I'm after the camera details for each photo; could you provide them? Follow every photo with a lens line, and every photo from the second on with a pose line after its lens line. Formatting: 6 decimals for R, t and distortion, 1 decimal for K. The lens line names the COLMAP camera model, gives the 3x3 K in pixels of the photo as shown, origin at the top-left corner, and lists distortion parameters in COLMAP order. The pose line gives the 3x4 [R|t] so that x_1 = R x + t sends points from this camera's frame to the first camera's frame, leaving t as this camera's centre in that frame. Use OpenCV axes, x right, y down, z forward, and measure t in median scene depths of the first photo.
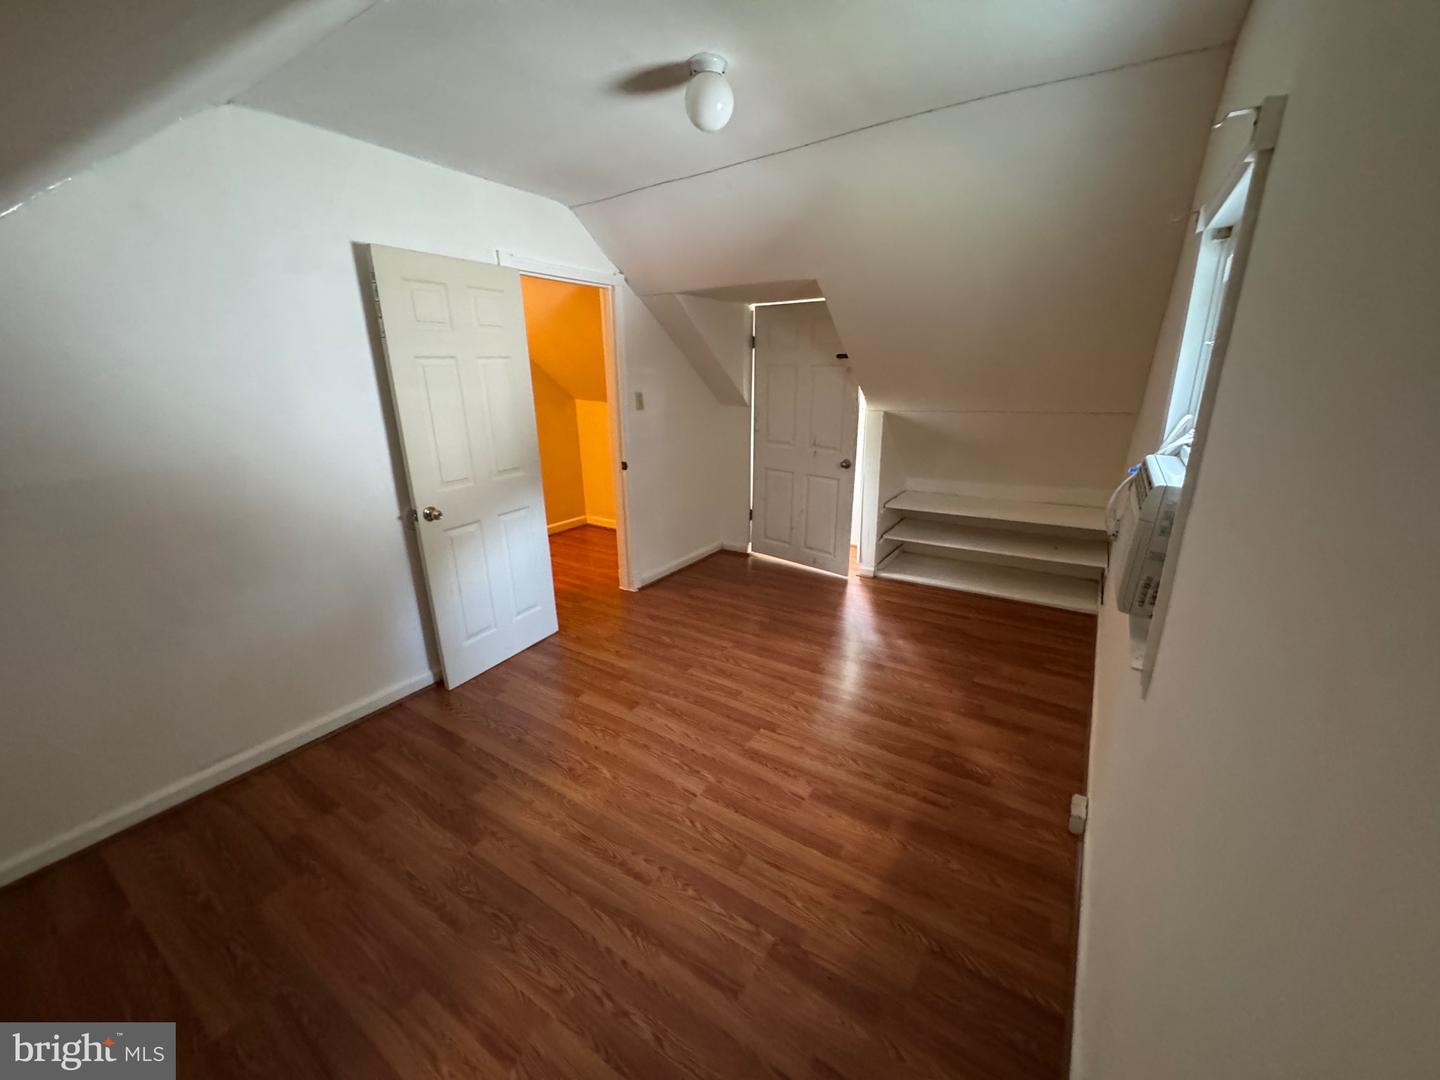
lens RADIAL K [[578.6, 0, 720.8], [0, 578.6, 537.5], [0, 0, 1]] dist [-0.003251, 0.000047]
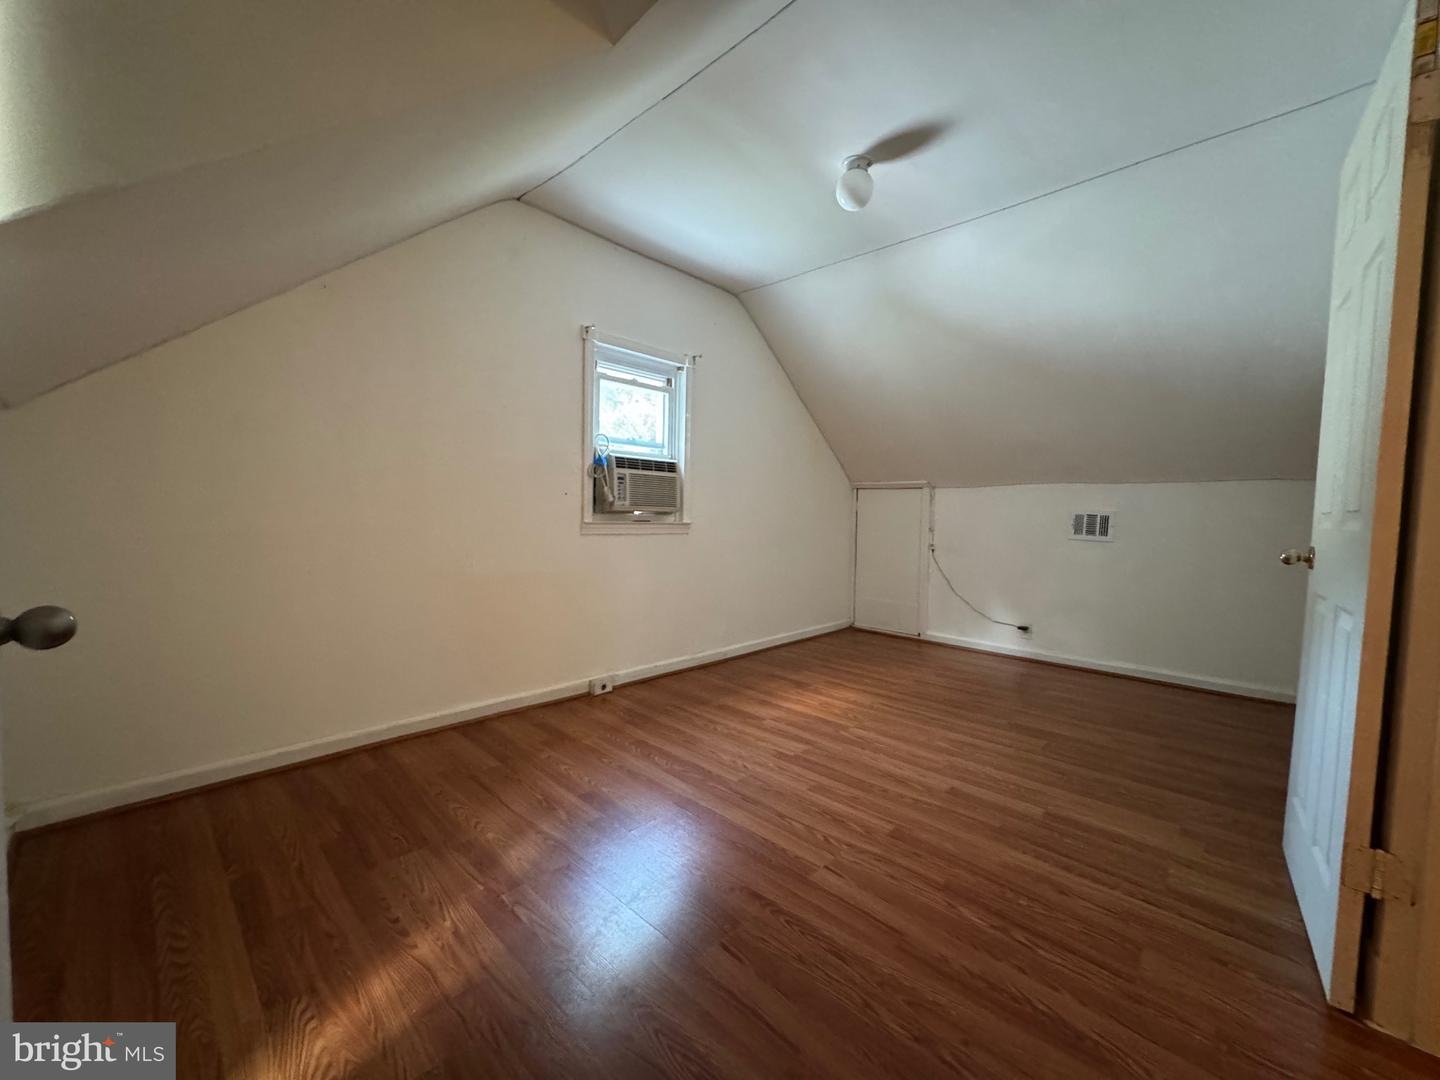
lens RADIAL K [[578.6, 0, 720.7], [0, 578.6, 540.3], [0, 0, 1]] dist [-0.003251, 0.000047]
pose [[-0.983258, -0.023848, 0.180649, 0.023659], [0.039891, 0.939178, 0.341107, -0.315862], [-0.177796, 0.342602, -0.922503, 1.754924]]
